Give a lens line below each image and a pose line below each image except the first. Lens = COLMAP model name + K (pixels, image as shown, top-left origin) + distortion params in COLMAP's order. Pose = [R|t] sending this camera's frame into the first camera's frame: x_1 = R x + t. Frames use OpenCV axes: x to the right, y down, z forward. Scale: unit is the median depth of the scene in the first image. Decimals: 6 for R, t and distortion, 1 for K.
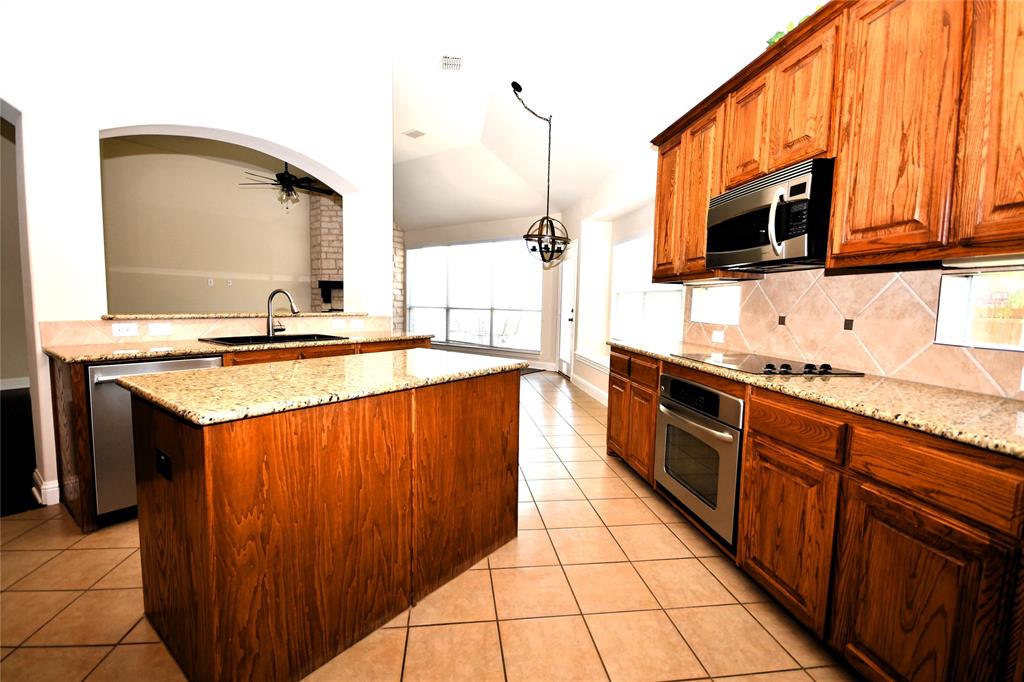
lens RADIAL K [[456.8, 0, 510.3], [0, 456.8, 342.8], [0, 0, 1]] dist [-0.001989, -0.000219]
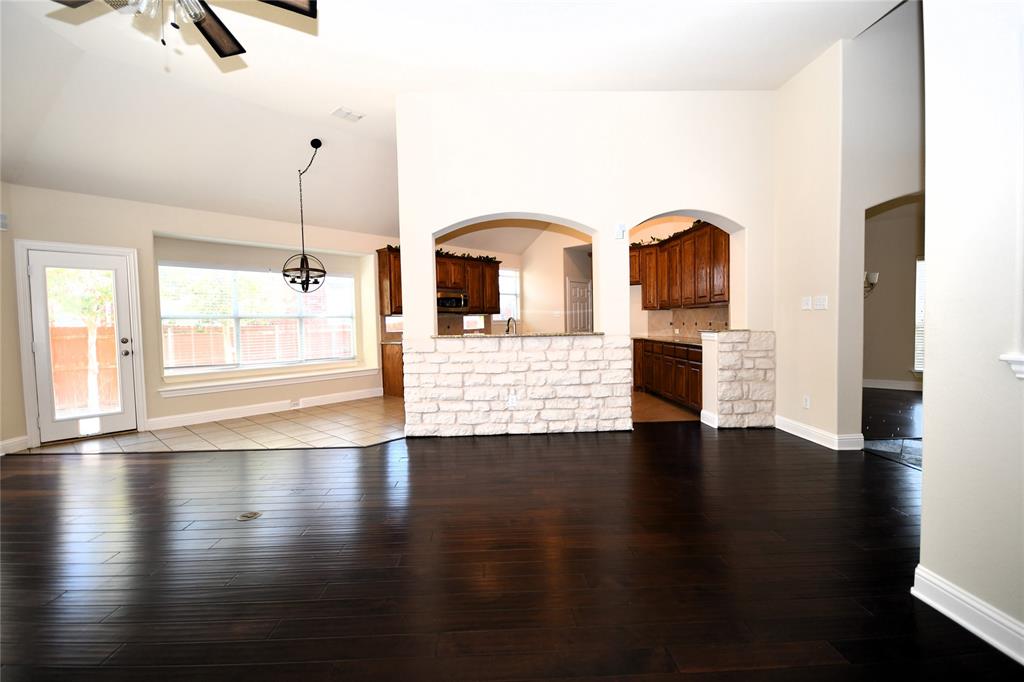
lens RADIAL K [[456.8, 0, 510.3], [0, 456.8, 342.8], [0, 0, 1]] dist [-0.001989, -0.000219]
pose [[-0.633235, -0.045057, 0.772647, -2.338769], [0.076590, 0.989756, 0.120489, -0.297361], [-0.770161, 0.135475, -0.623297, 2.653477]]
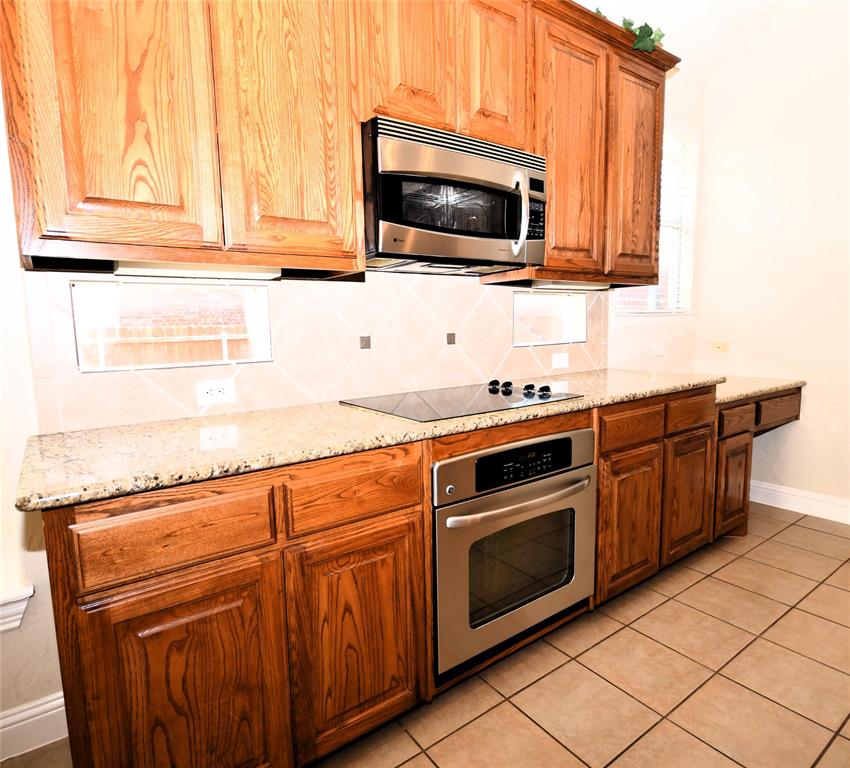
lens RADIAL K [[521.8, 0, 426.3], [0, 521.8, 388.3], [0, 0, 1]] dist [0.000889, 0.000101]
pose [[-0.476936, -0.121872, 0.870448, -0.145882], [0.087588, 0.978821, 0.185037, -0.120709], [-0.874563, 0.164491, -0.456161, 1.307213]]
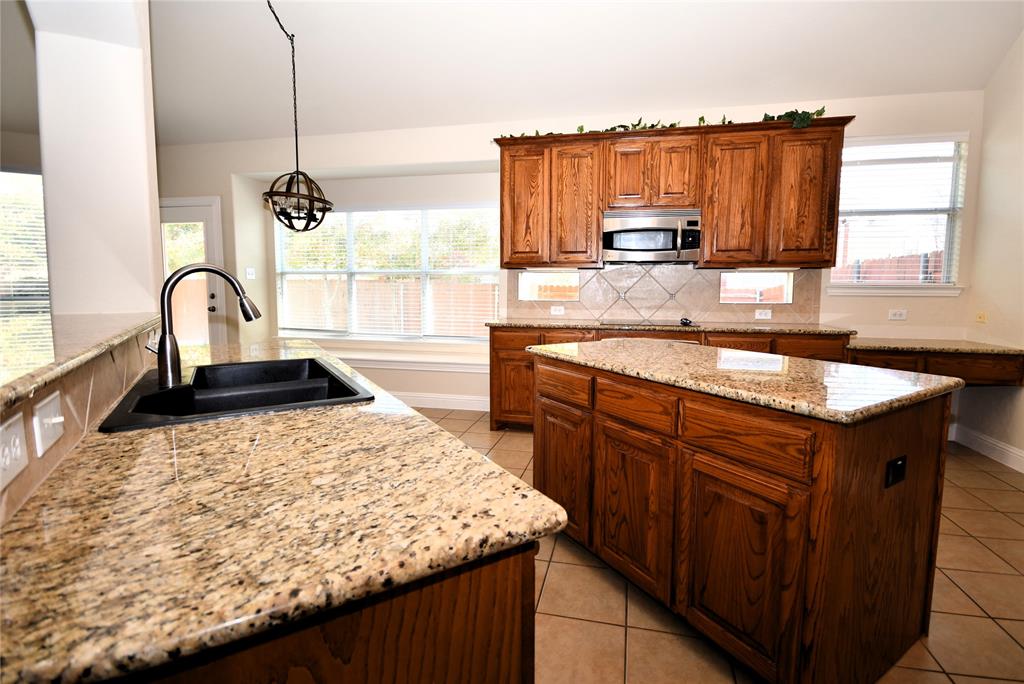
lens RADIAL K [[456.8, 0, 510.3], [0, 456.8, 343.8], [0, 0, 1]] dist [-0.001989, -0.000219]
pose [[0.335203, -0.131597, 0.932910, -1.055441], [0.084451, 0.990408, 0.109364, -0.092155], [-0.938353, 0.042126, 0.343101, 0.826373]]
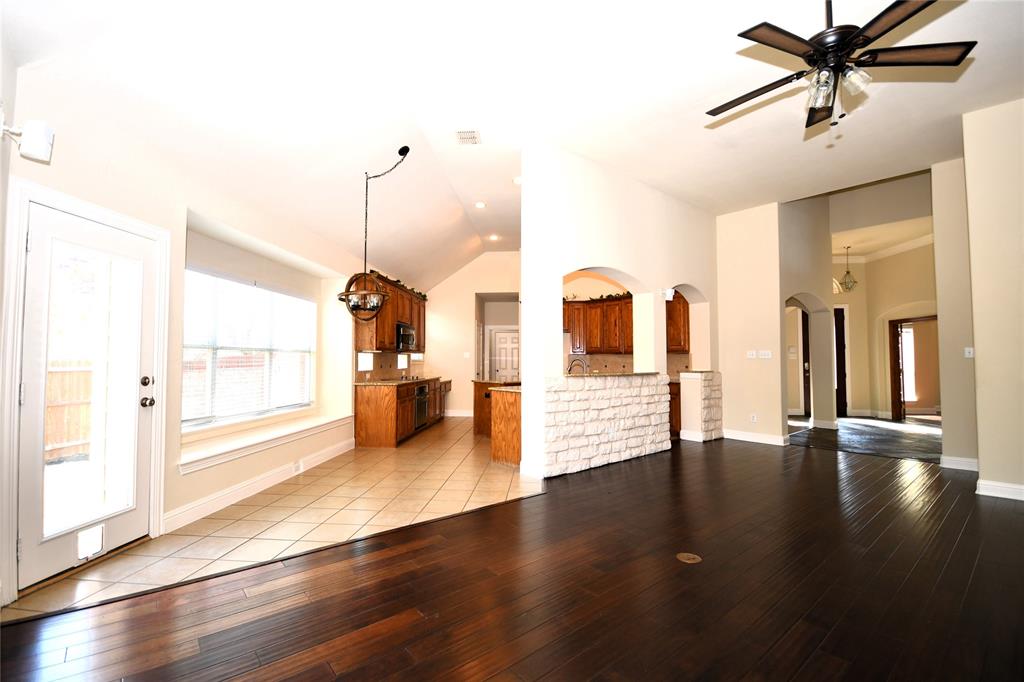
lens RADIAL K [[456.8, 0, 510.3], [0, 456.8, 342.8], [0, 0, 1]] dist [-0.001989, -0.000219]
pose [[-0.977335, -0.015767, 0.211109, -0.822596], [-0.004518, 0.998549, 0.053662, -0.363502], [-0.211649, 0.051492, -0.975988, 3.686462]]
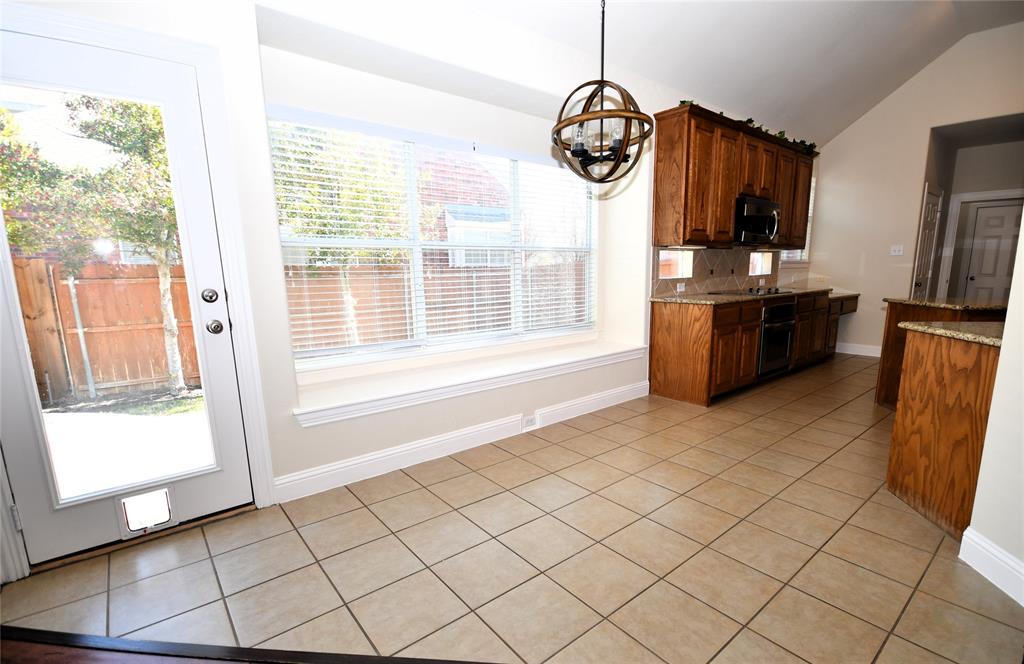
lens RADIAL K [[476.3, 0, 531.2], [0, 476.3, 359.1], [0, 0, 1]] dist [-0.001671, -0.000302]
pose [[-0.541204, -0.174260, 0.822637, -0.656749], [0.075539, 0.964261, 0.253957, -0.255809], [-0.837491, 0.199584, -0.508699, 2.683976]]
